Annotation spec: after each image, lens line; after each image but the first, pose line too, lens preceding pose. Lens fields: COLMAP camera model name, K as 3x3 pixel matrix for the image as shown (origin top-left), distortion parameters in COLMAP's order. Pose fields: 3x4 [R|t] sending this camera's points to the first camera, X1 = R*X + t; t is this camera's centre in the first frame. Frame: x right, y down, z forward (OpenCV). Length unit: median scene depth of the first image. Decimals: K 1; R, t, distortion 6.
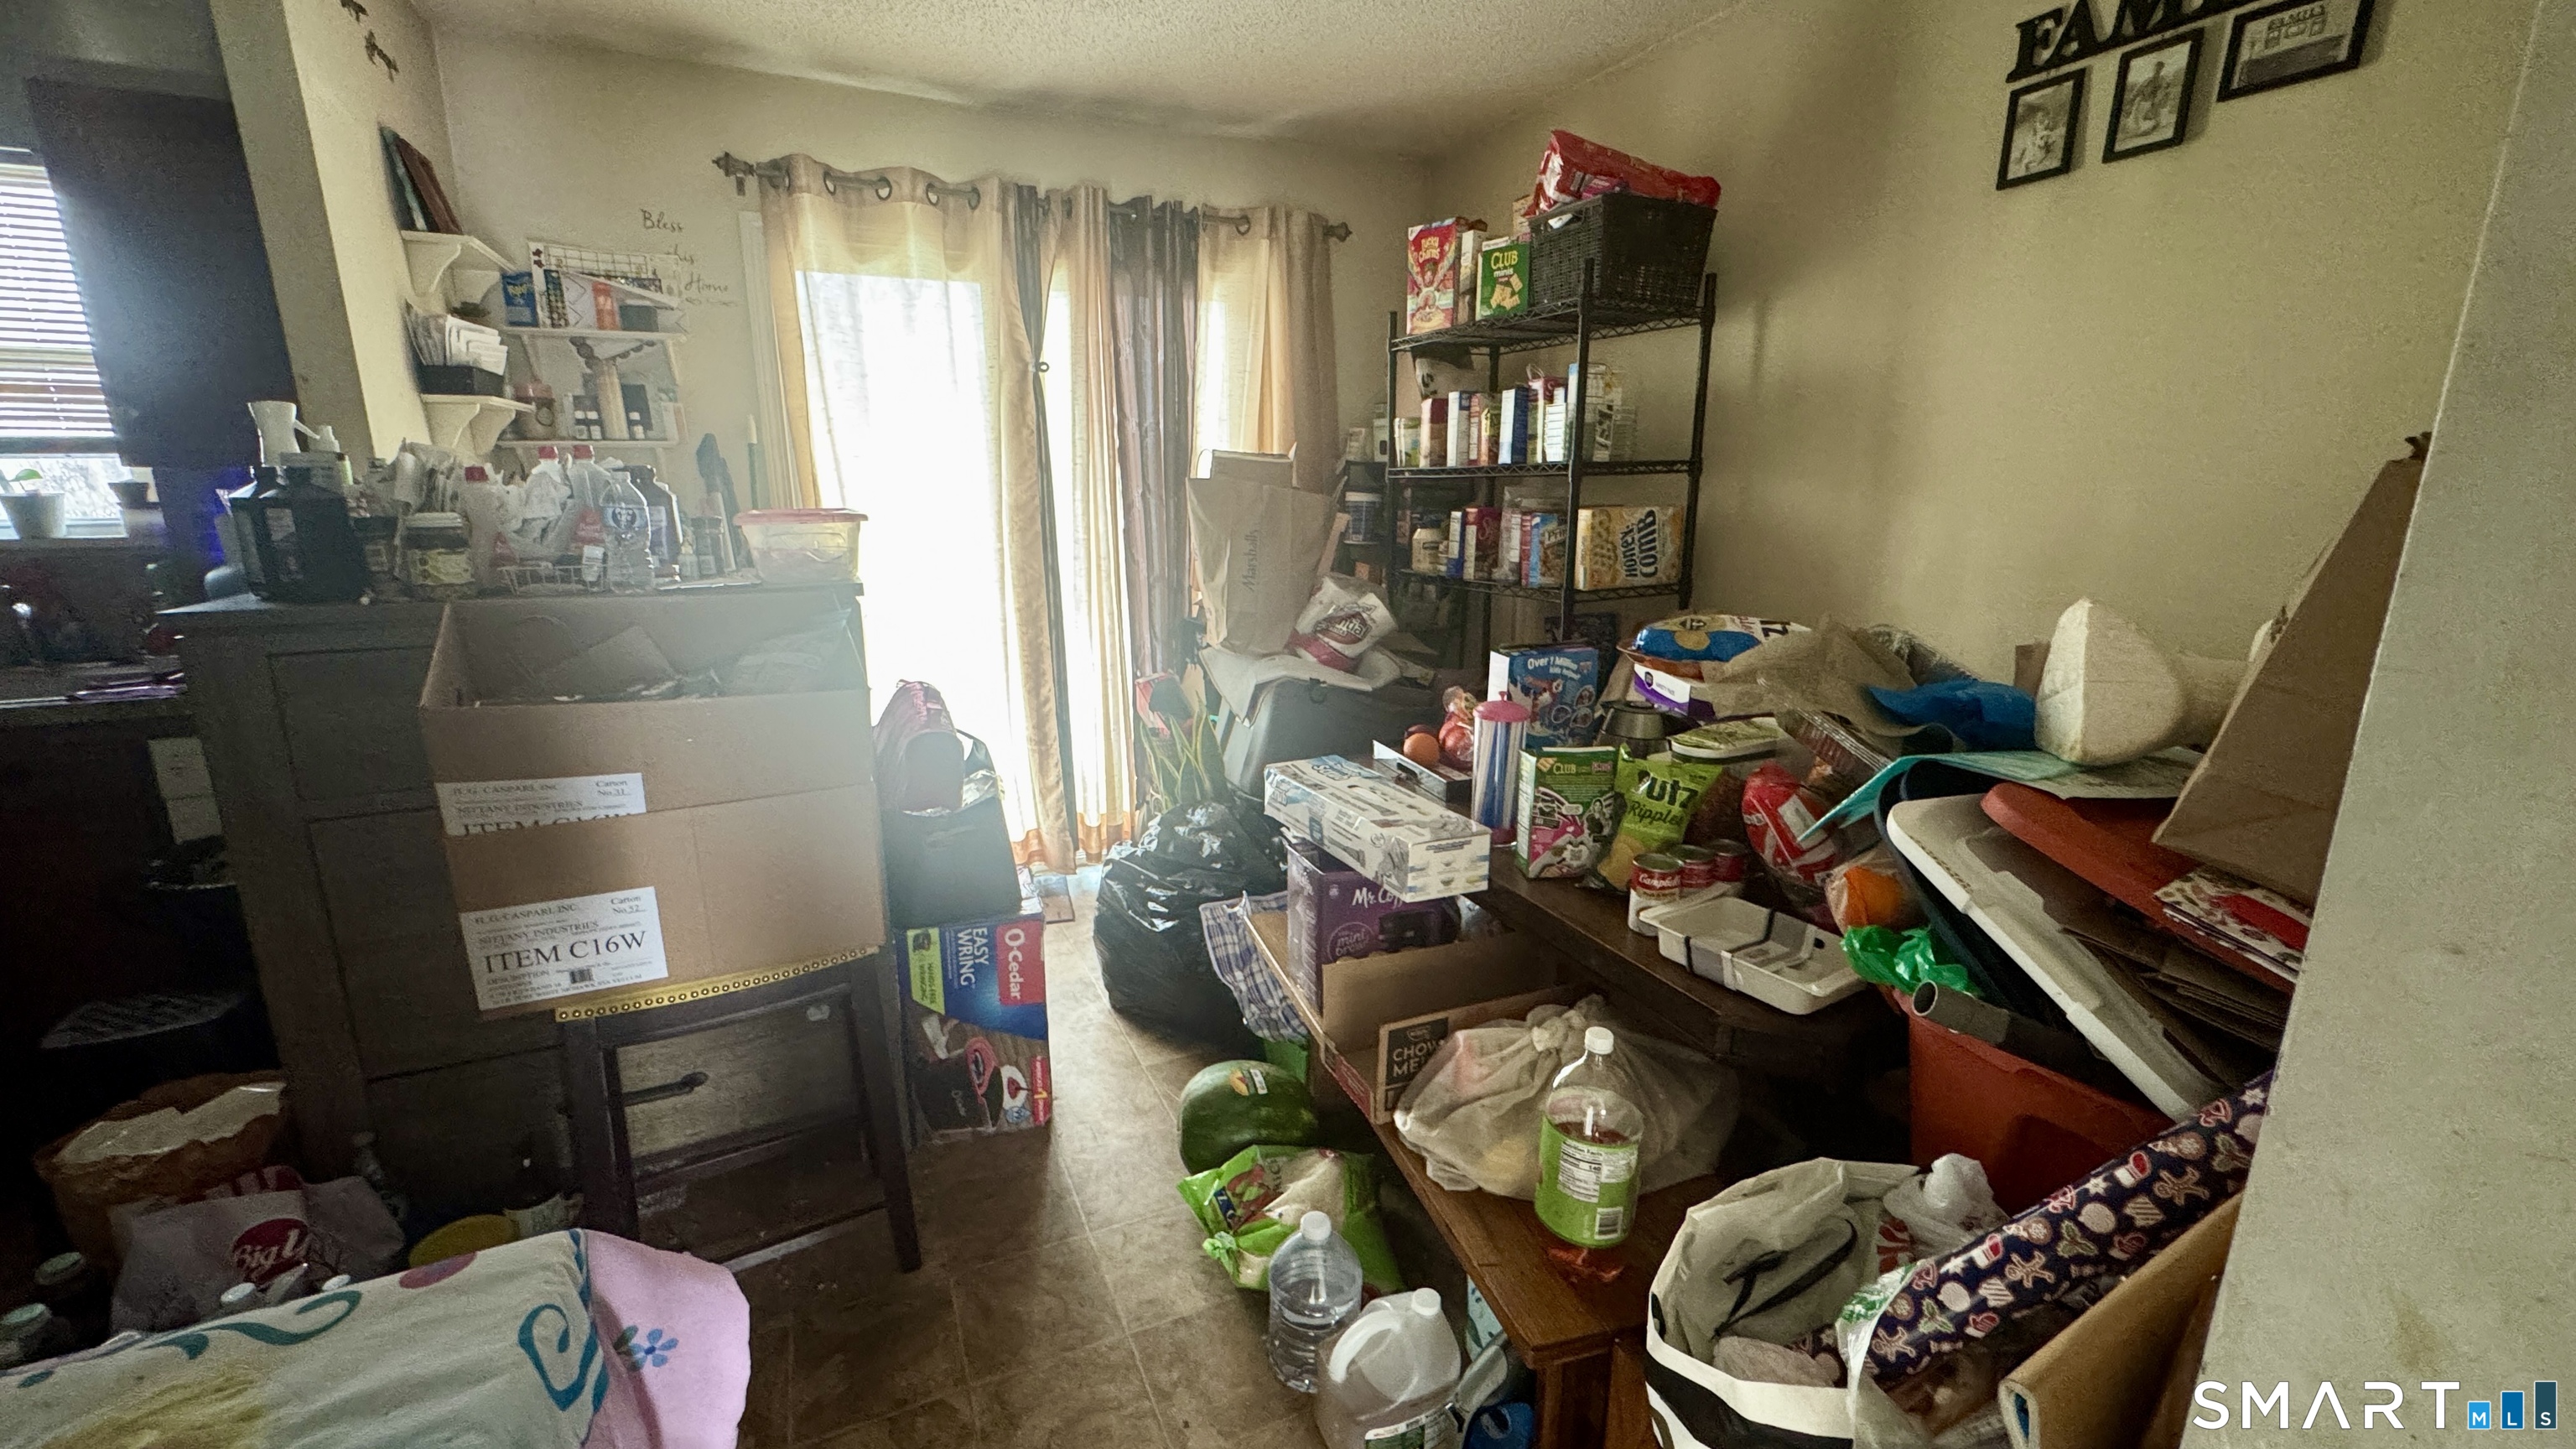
lens RADIAL K [[1031.3, 0, 1290.1], [0, 1031.3, 724.1], [0, 0, 1]] dist [-0.002993, -0.000210]
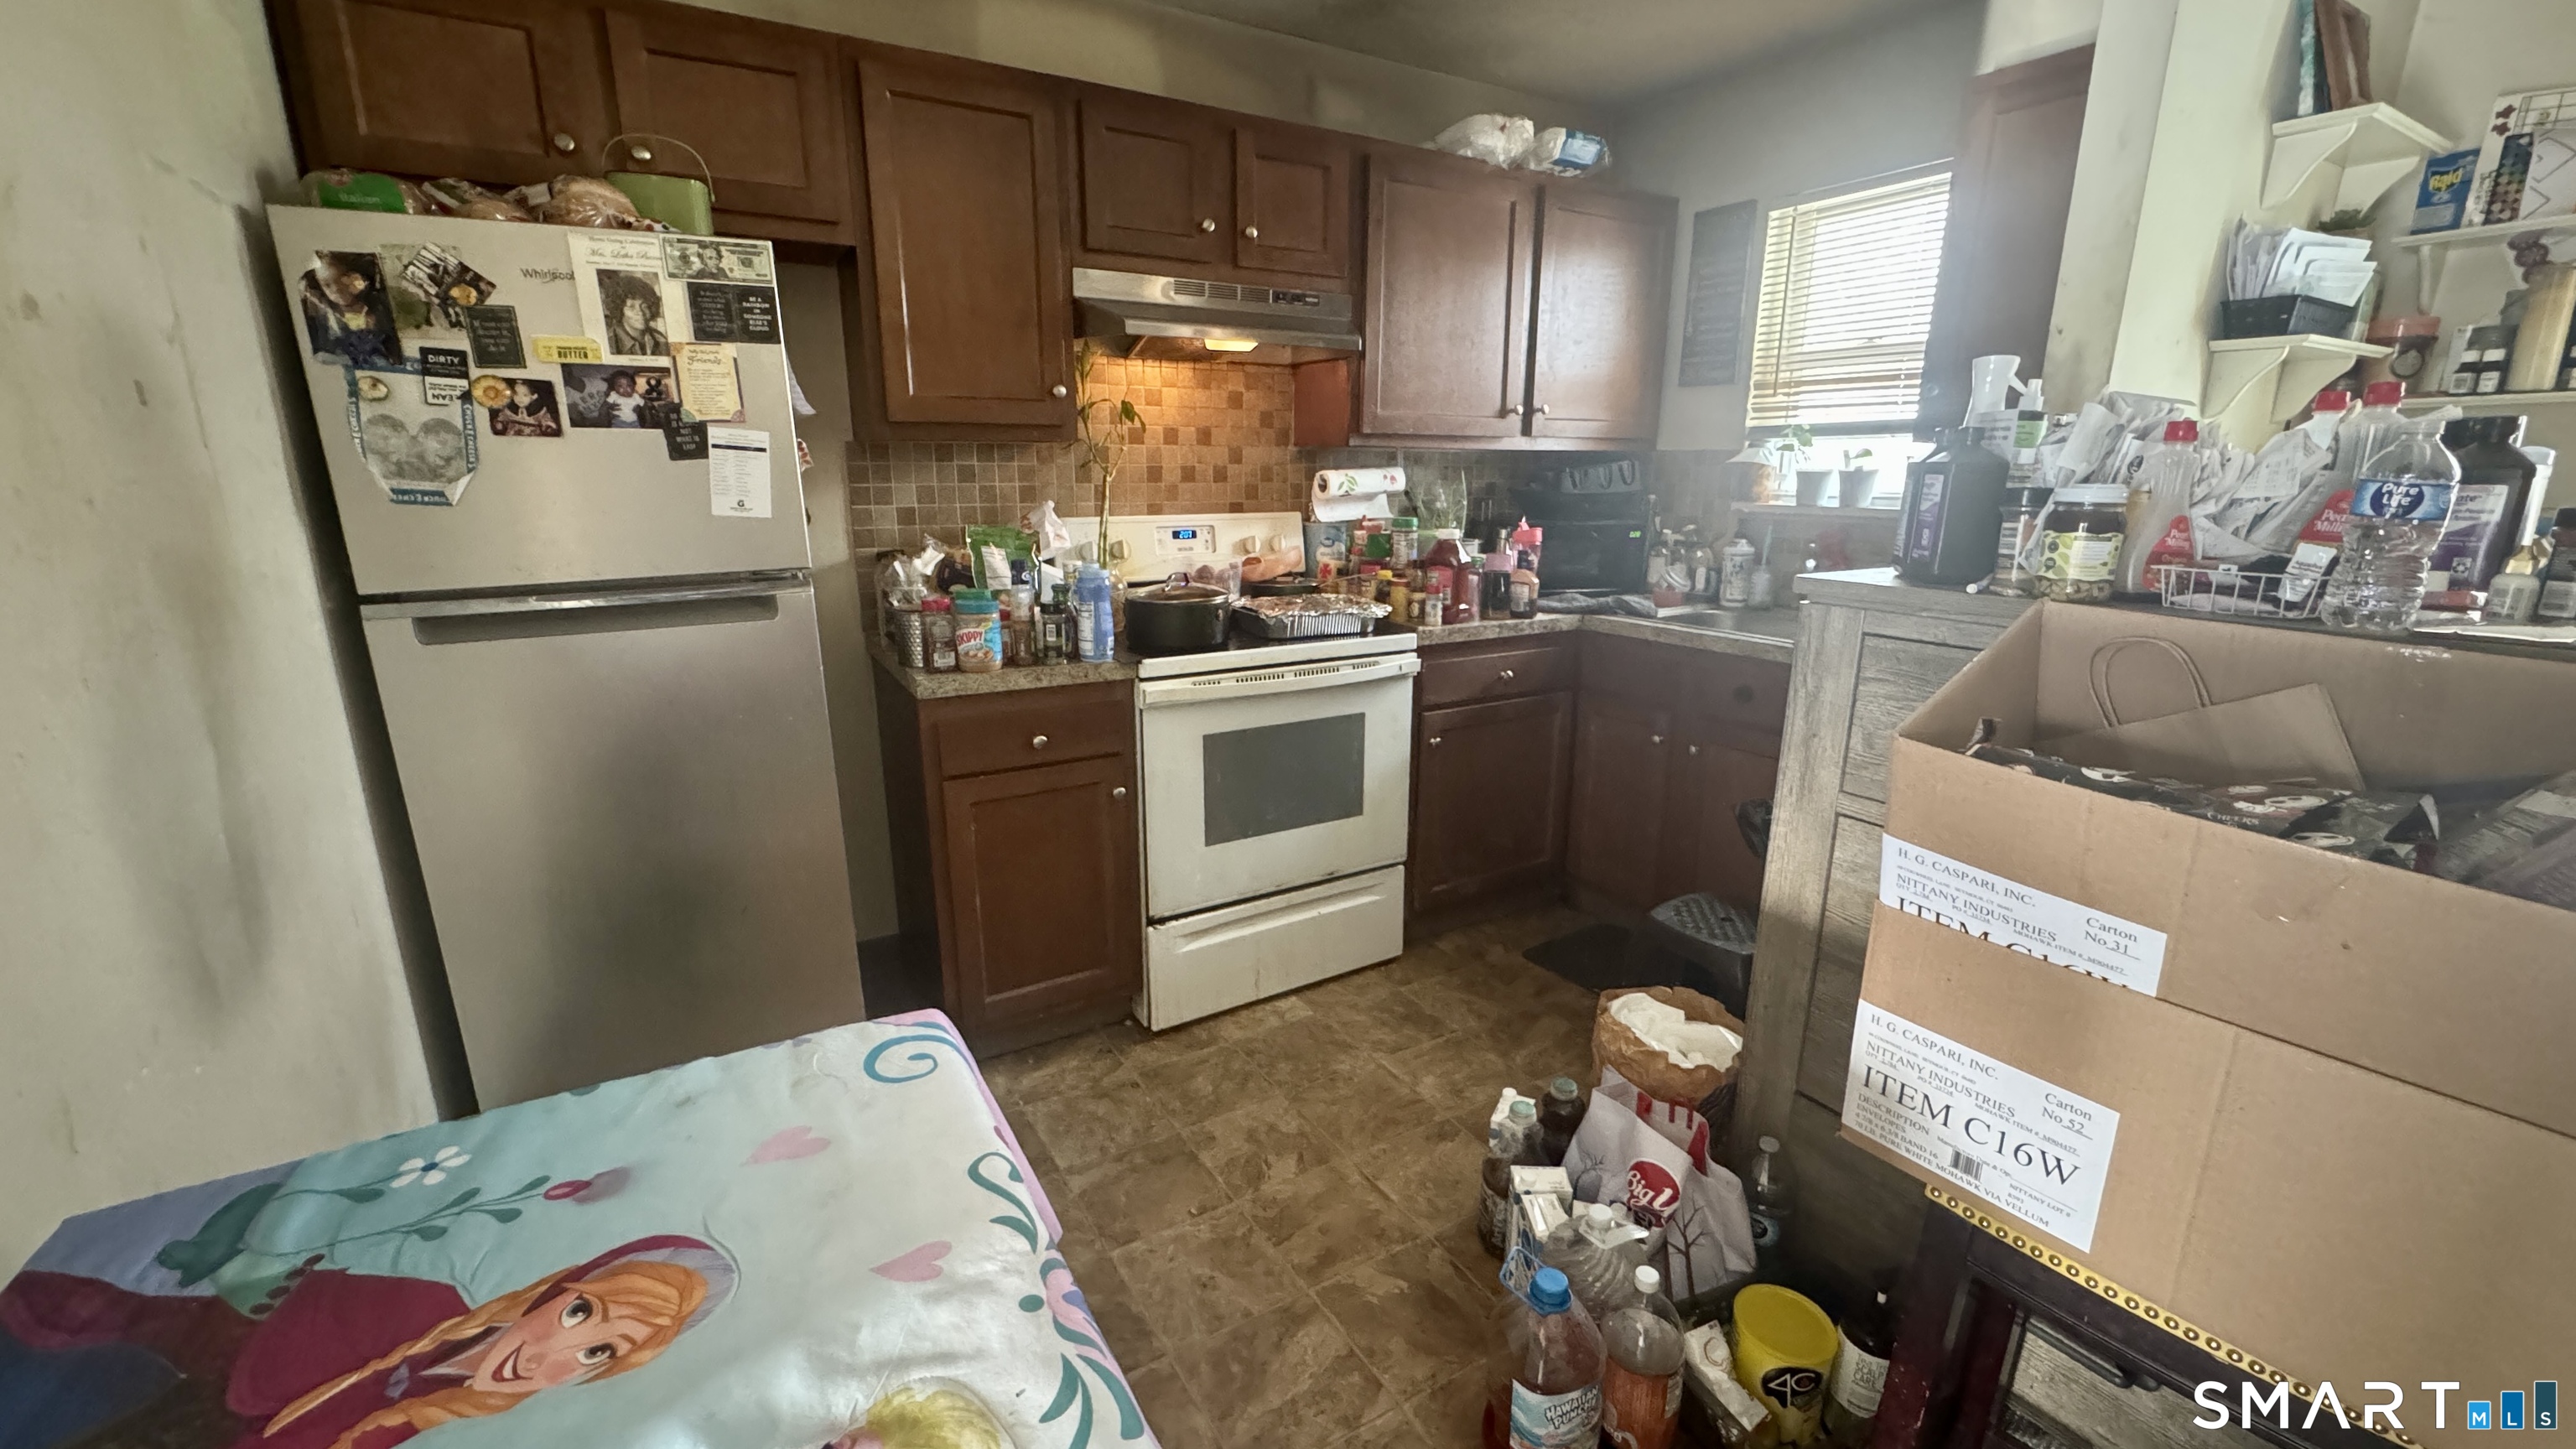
lens RADIAL K [[1031.3, 0, 1279.1], [0, 1031.3, 728.1], [0, 0, 1]] dist [-0.002993, -0.000210]
pose [[0.108208, 0.244542, -0.963582, -0.119172], [-0.238155, 0.947426, 0.213698, -0.049436], [0.965180, 0.206358, 0.160758, 0.302598]]
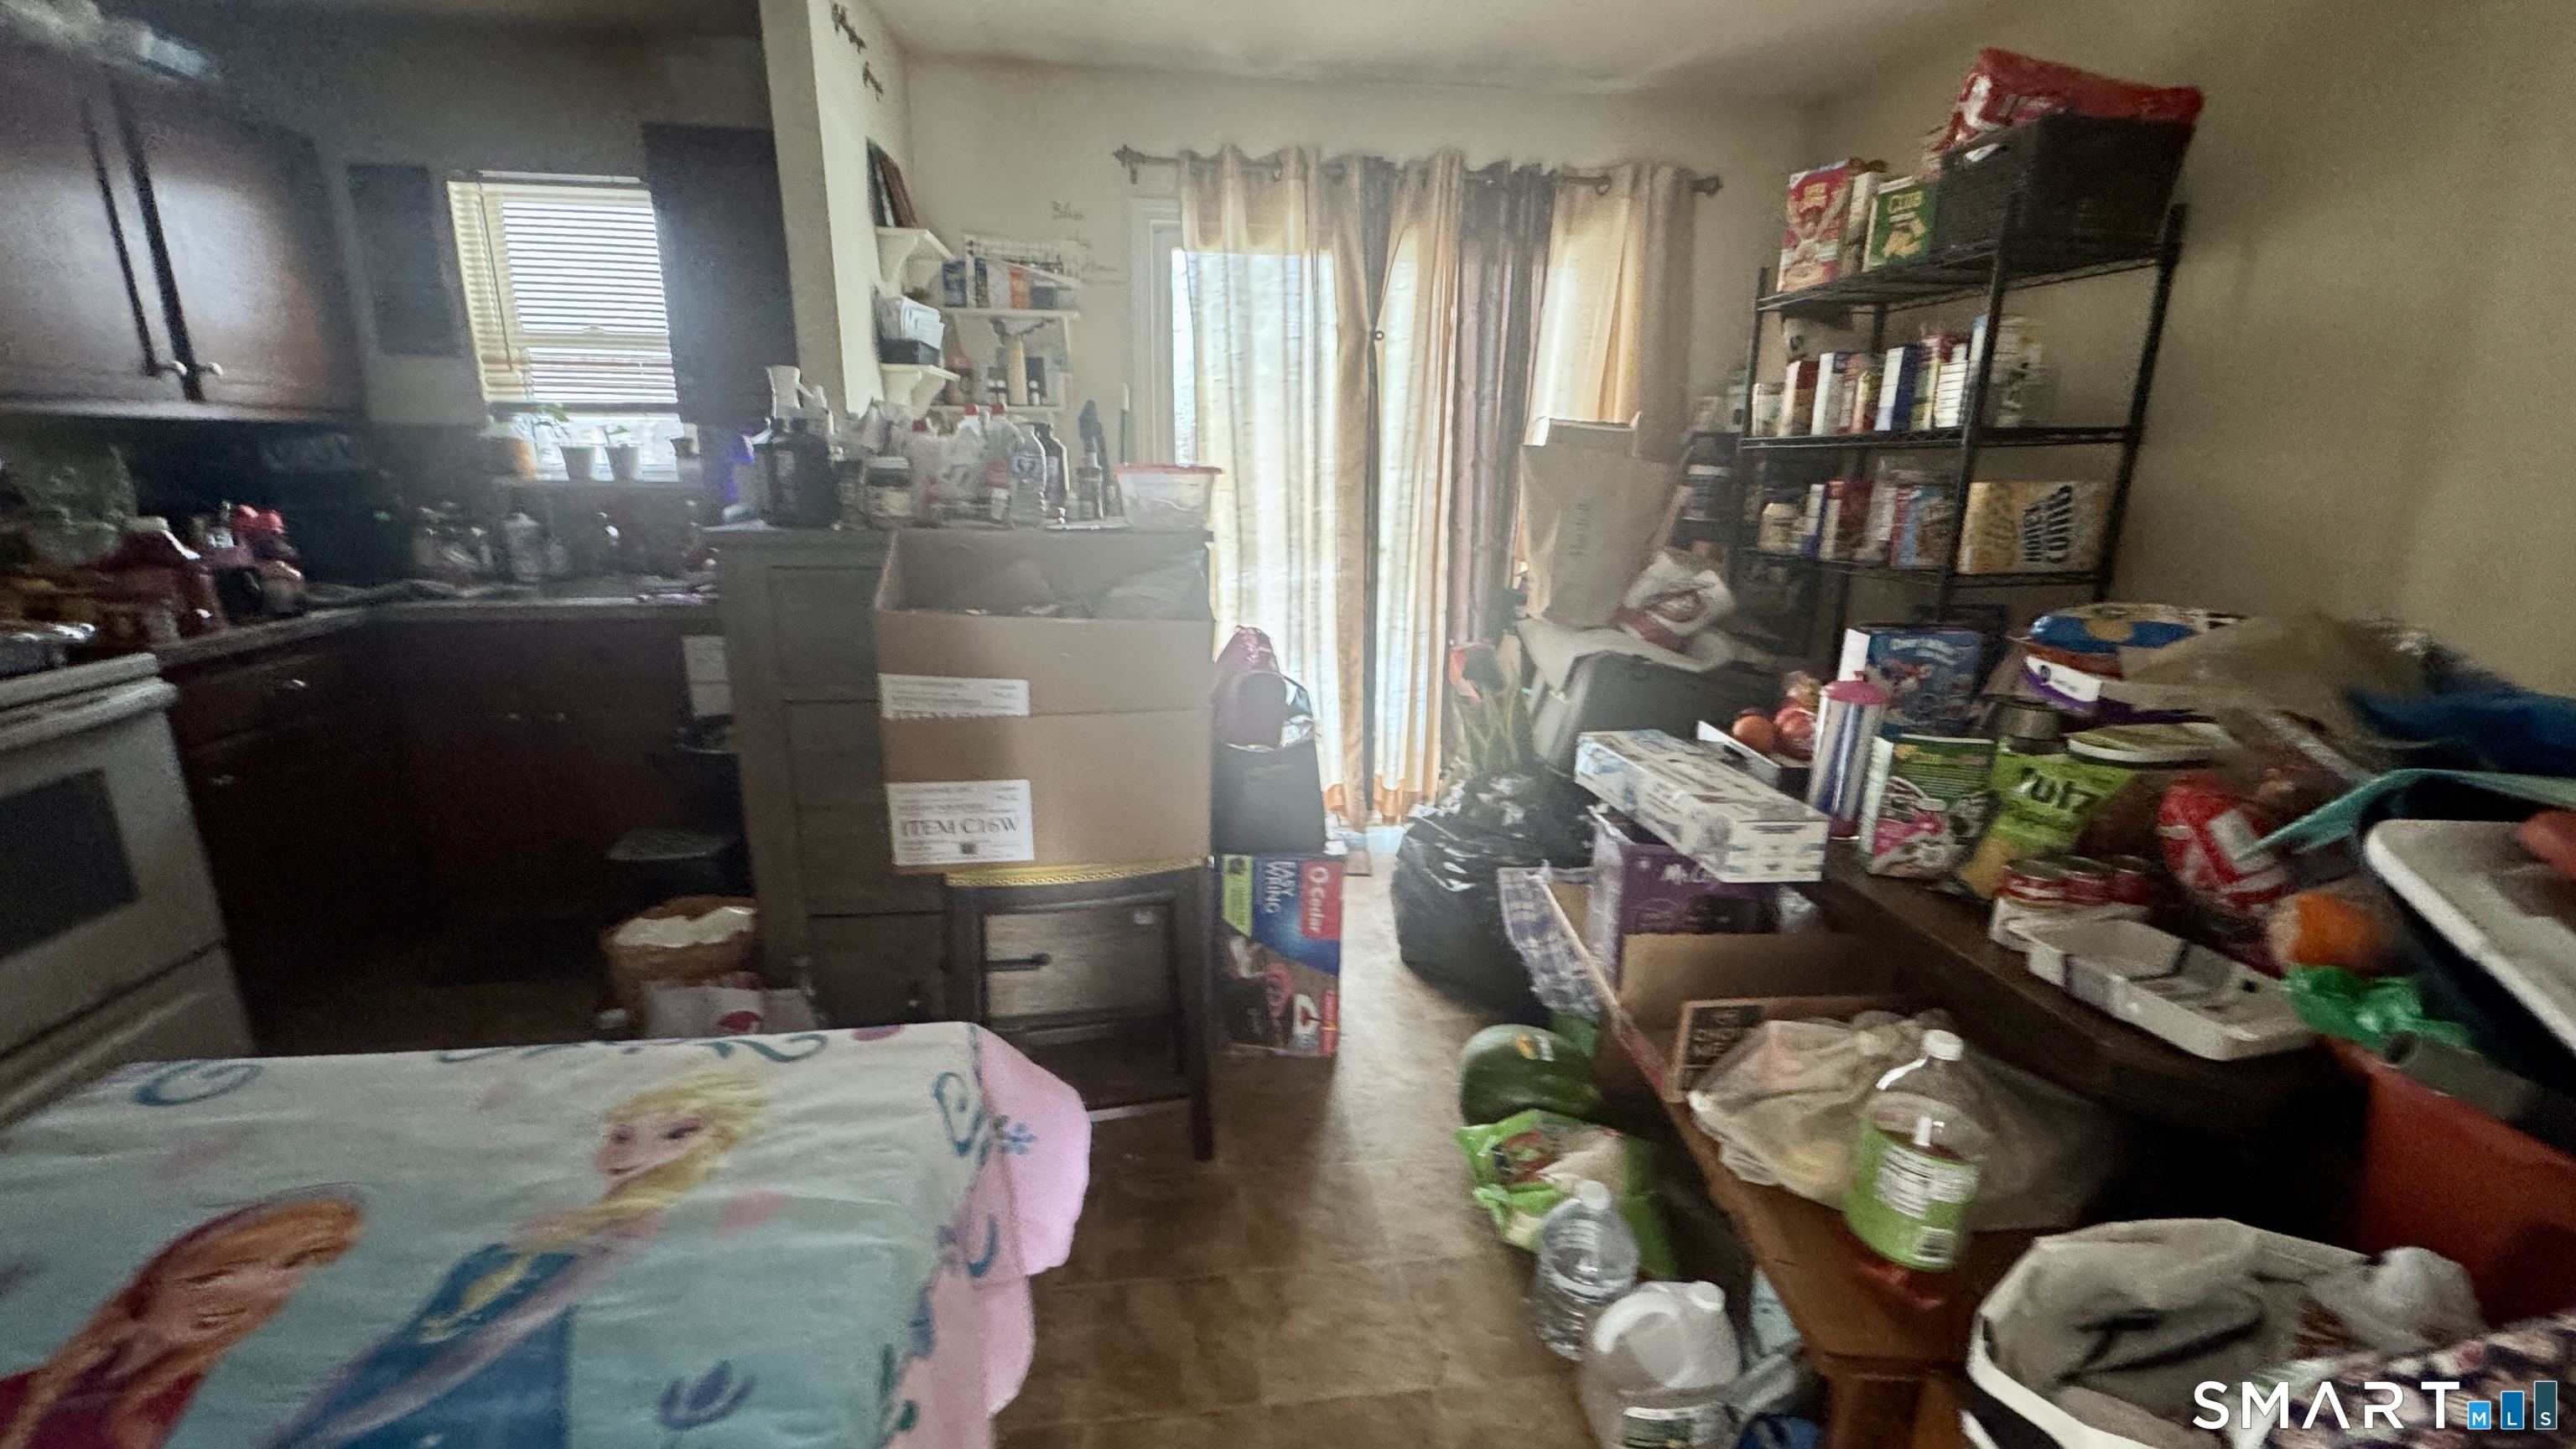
lens RADIAL K [[1031.3, 0, 1287.3], [0, 1031.3, 724.9], [0, 0, 1]] dist [-0.002993, -0.000210]
pose [[0.953494, 0.088502, -0.288127, -0.008545], [-0.083484, 0.996067, 0.029684, 0.028472], [0.289620, -0.004249, 0.957132, -0.020408]]
